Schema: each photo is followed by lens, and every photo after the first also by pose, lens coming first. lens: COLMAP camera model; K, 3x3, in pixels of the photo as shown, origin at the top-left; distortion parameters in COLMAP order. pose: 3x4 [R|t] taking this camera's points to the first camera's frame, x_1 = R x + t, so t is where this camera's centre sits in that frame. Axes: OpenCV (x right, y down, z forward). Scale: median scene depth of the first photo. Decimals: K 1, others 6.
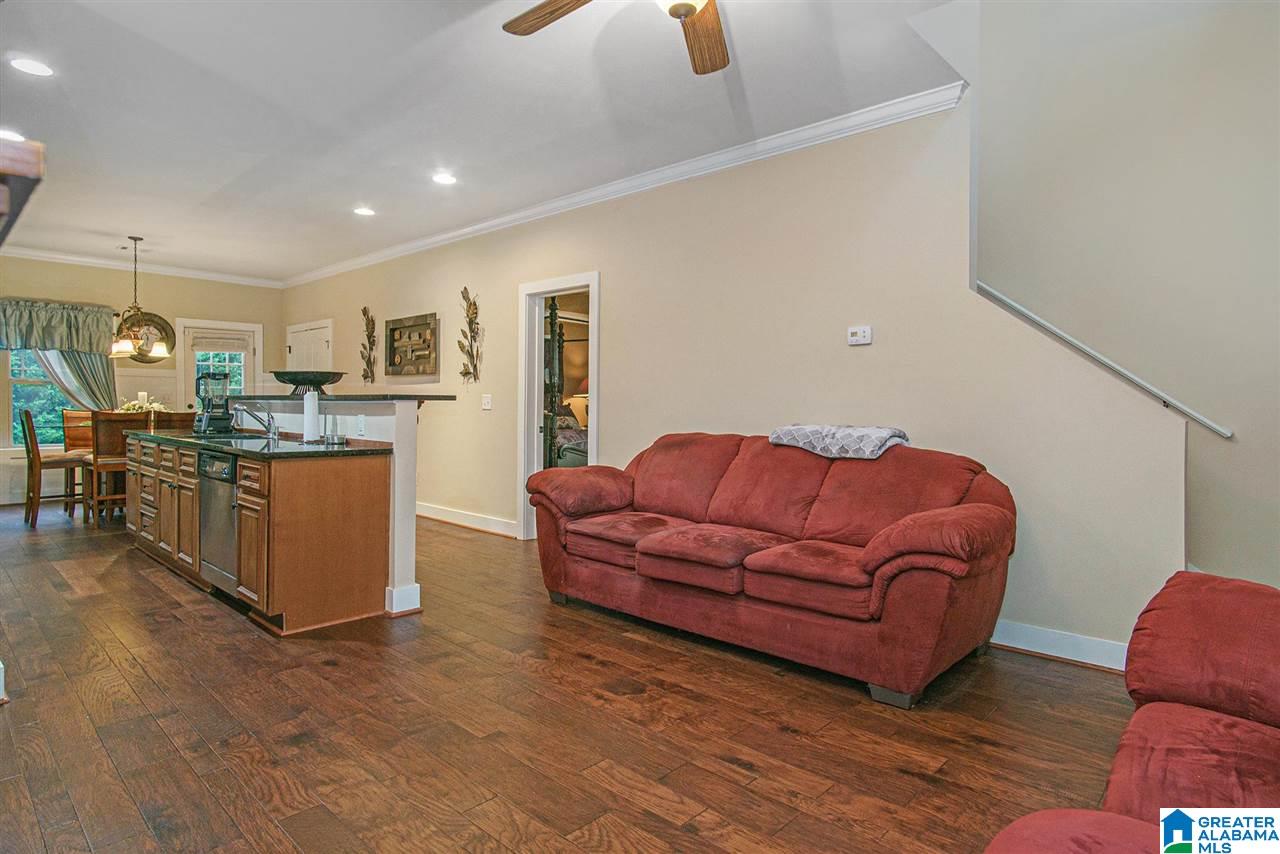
lens RADIAL K [[698.9, 0, 637.0], [0, 698.9, 423.8], [0, 0, 1]] dist [-0.032781, 0.012890]
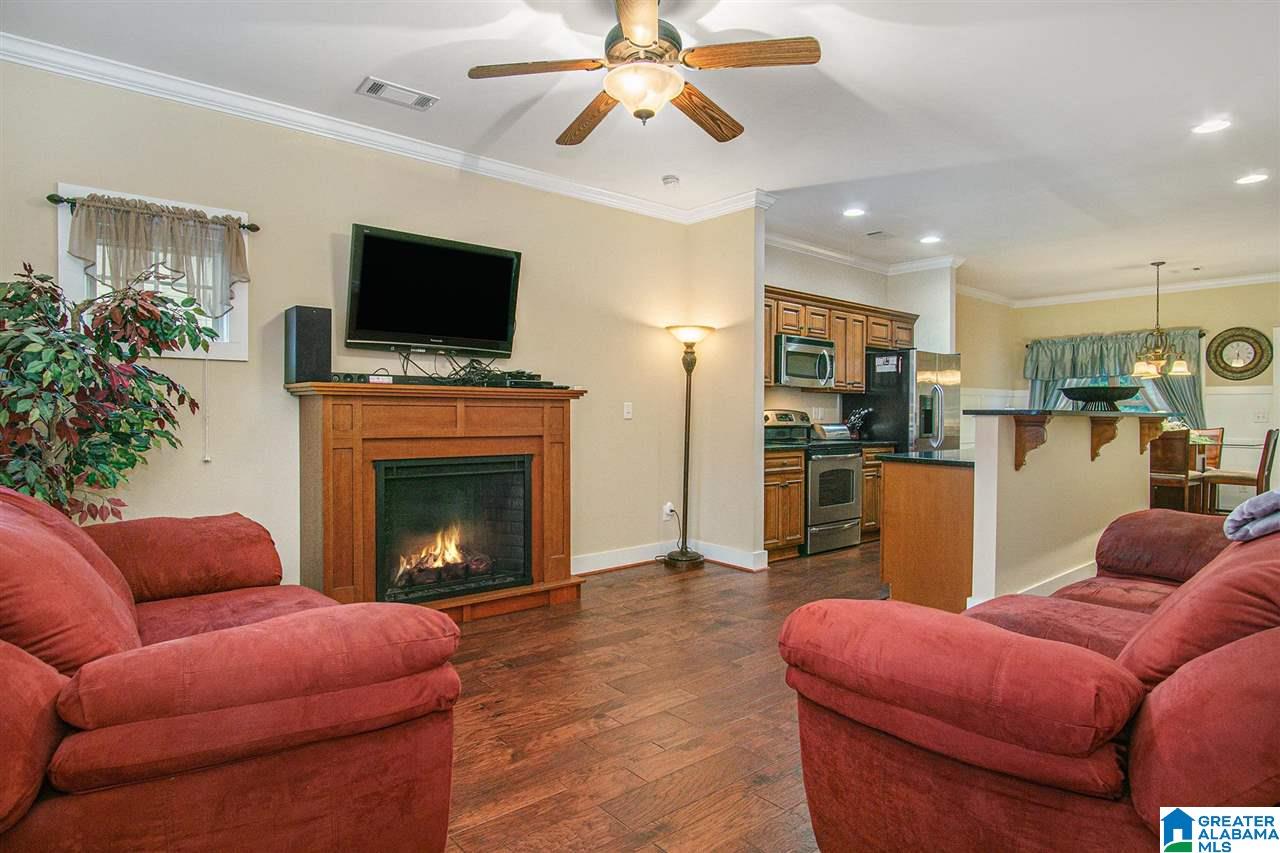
lens RADIAL K [[698.9, 0, 637.8], [0, 698.9, 421.9], [0, 0, 1]] dist [-0.032781, 0.012890]
pose [[-0.110985, -0.001168, -0.993821, 0.426871], [-0.032988, 0.999453, 0.002510, -0.004978], [0.993274, 0.033063, -0.110963, 0.352390]]
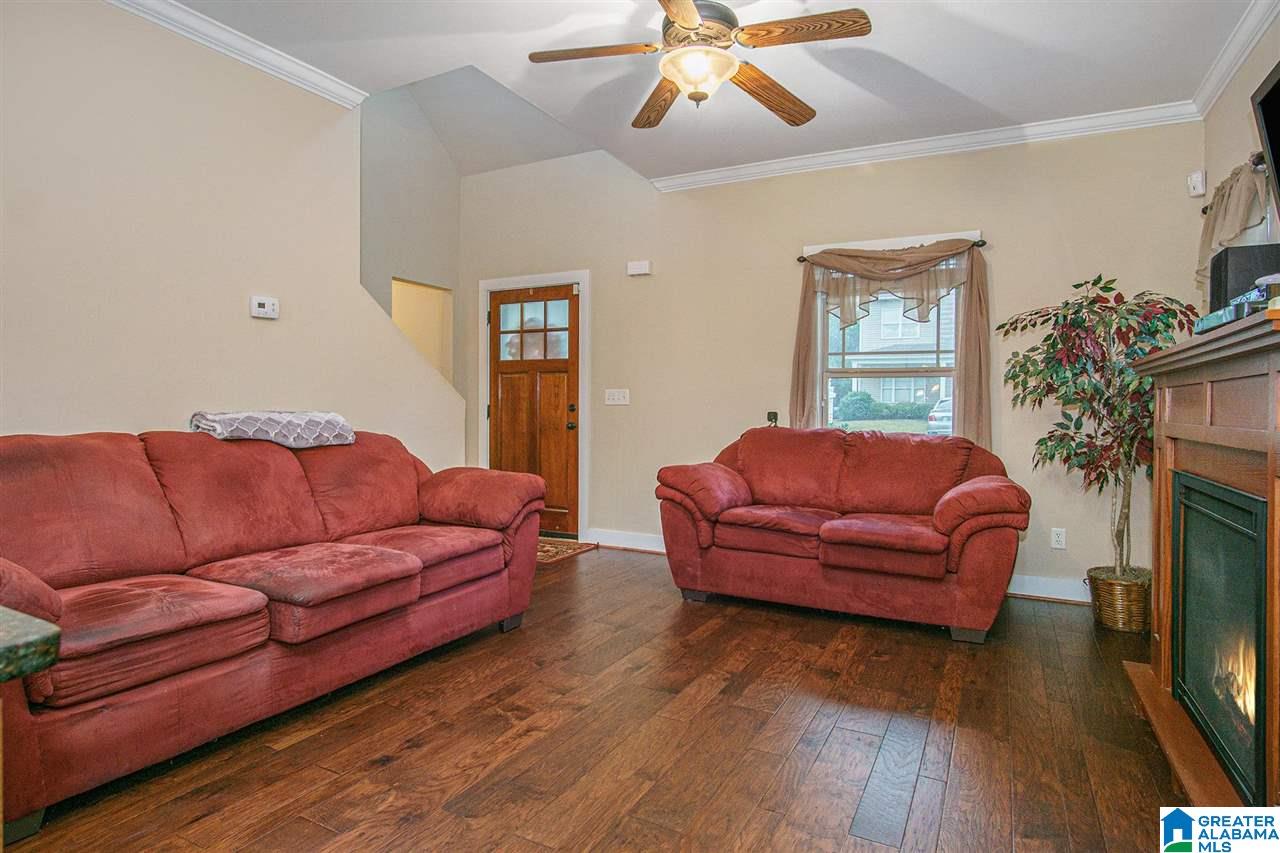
lens RADIAL K [[698.9, 0, 645.9], [0, 698.9, 414.1], [0, 0, 1]] dist [-0.032781, 0.012890]
pose [[-0.263367, -0.026113, 0.964342, -0.379791], [0.008338, 0.999535, 0.029344, -0.009285], [-0.964660, 0.015769, -0.263026, 0.452239]]
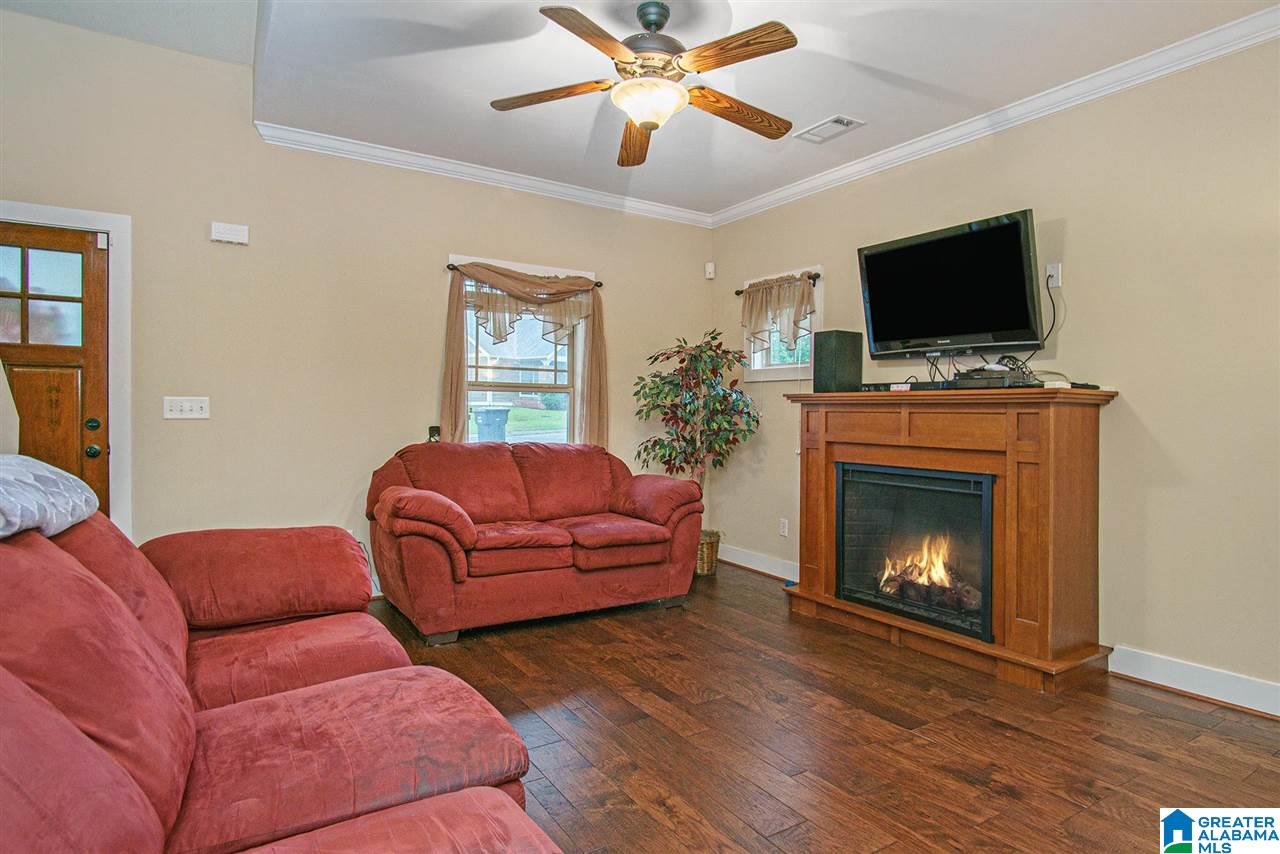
lens RADIAL K [[698.9, 0, 630.8], [0, 698.9, 408.5], [0, 0, 1]] dist [-0.032781, 0.012890]
pose [[-0.966561, -0.020917, 0.255583, -0.081234], [-0.016471, 0.999674, 0.019523, -0.022179], [-0.255908, 0.014661, -0.966590, 0.728893]]
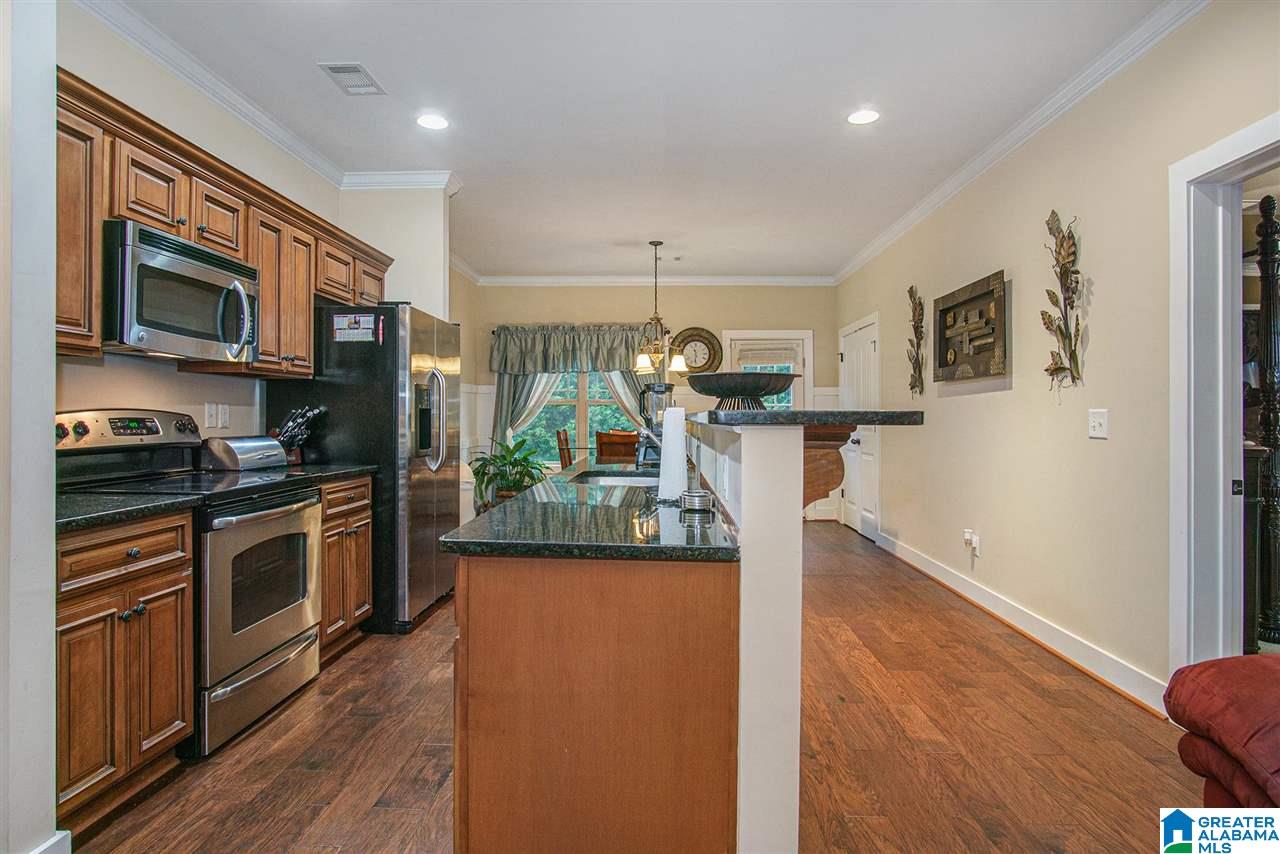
lens RADIAL K [[698.9, 0, 631.9], [0, 698.9, 416.9], [0, 0, 1]] dist [-0.032781, 0.012890]
pose [[0.650553, -0.006928, -0.759429, -0.052972], [-0.018787, 0.999506, -0.025212, -0.016315], [0.759228, 0.030669, 0.650101, 0.404487]]
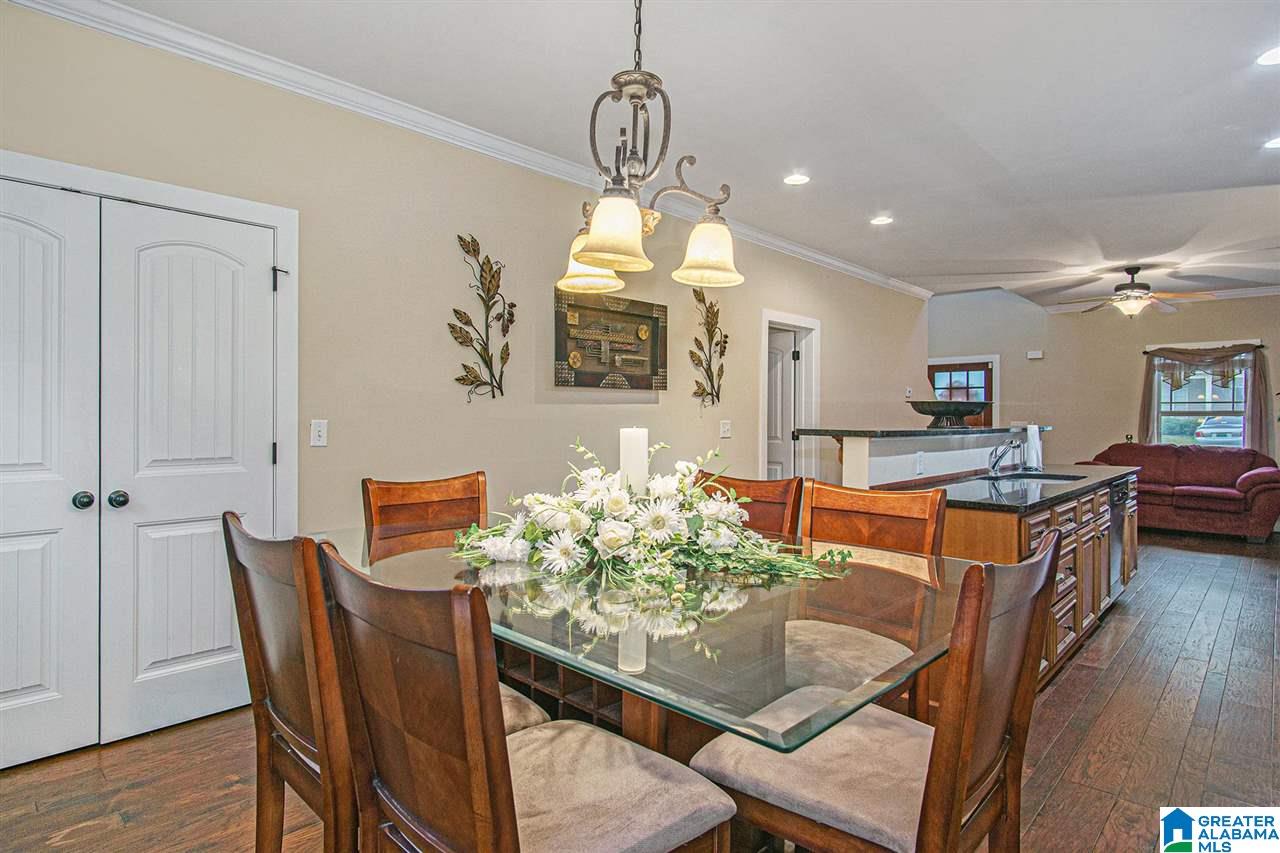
lens RADIAL K [[698.9, 0, 633.0], [0, 698.9, 422.7], [0, 0, 1]] dist [-0.032781, 0.012890]
pose [[0.014670, -0.018874, 0.999714, -1.056476], [0.018946, 0.999648, 0.018595, -0.054595], [-0.999713, 0.018668, 0.015022, 1.064616]]
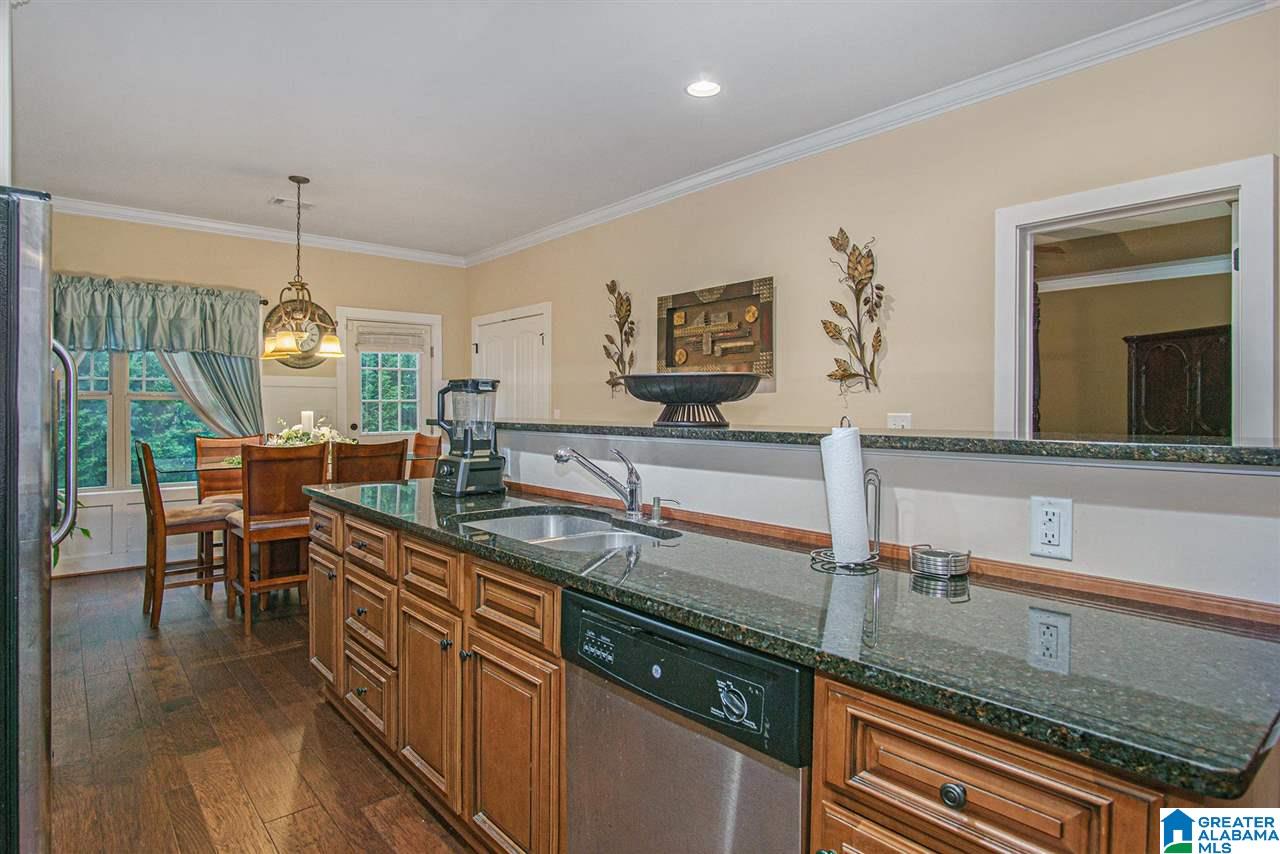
lens RADIAL K [[698.9, 0, 649.8], [0, 698.9, 418.4], [0, 0, 1]] dist [-0.032781, 0.012890]
pose [[0.994327, -0.008456, -0.106030, -0.344153], [0.007071, 0.999885, -0.013432, -0.029691], [0.106131, 0.012606, 0.994272, 0.400210]]
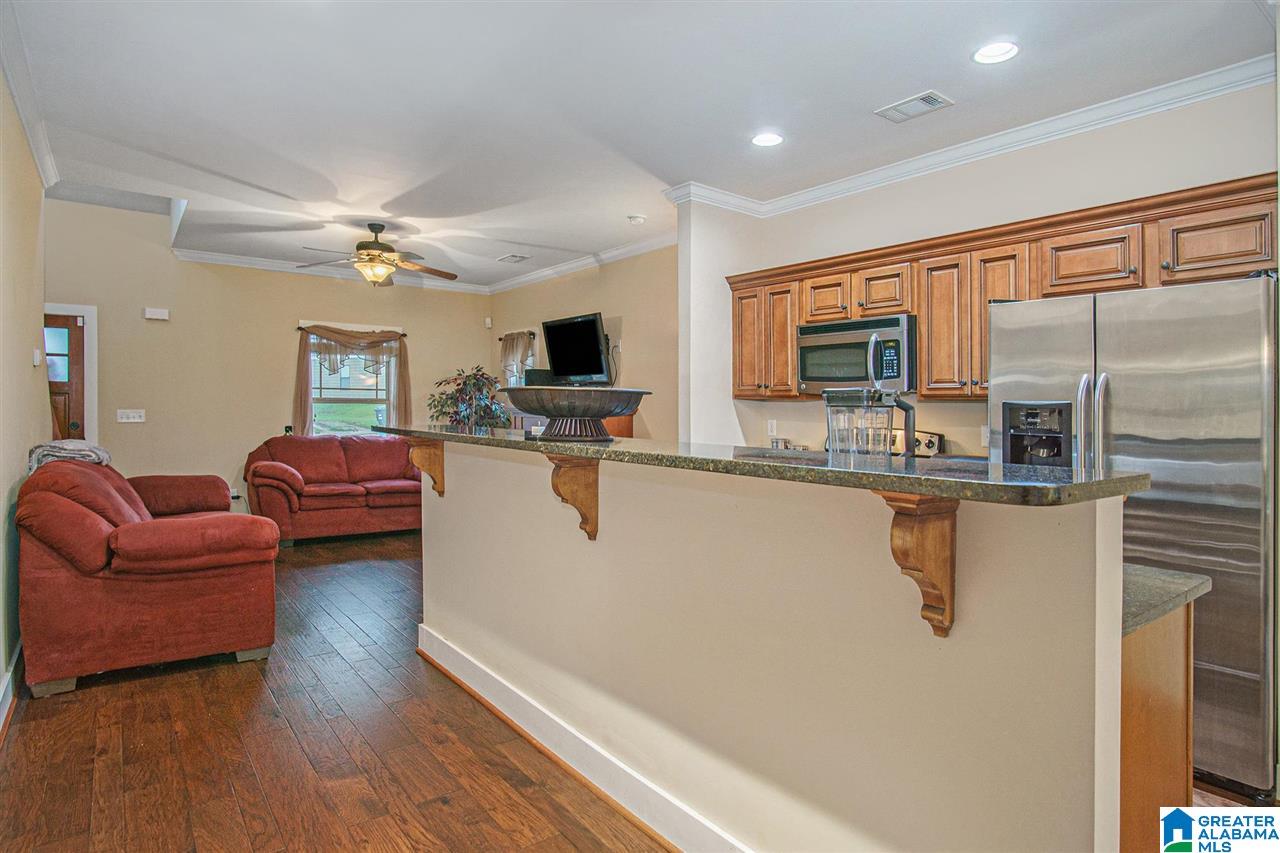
lens RADIAL K [[698.9, 0, 647.7], [0, 698.9, 410.4], [0, 0, 1]] dist [-0.032781, 0.012890]
pose [[-0.988010, -0.022794, 0.152695, -0.454696], [-0.018202, 0.999341, 0.031408, -0.058546], [-0.153311, 0.028252, -0.987774, 1.125973]]
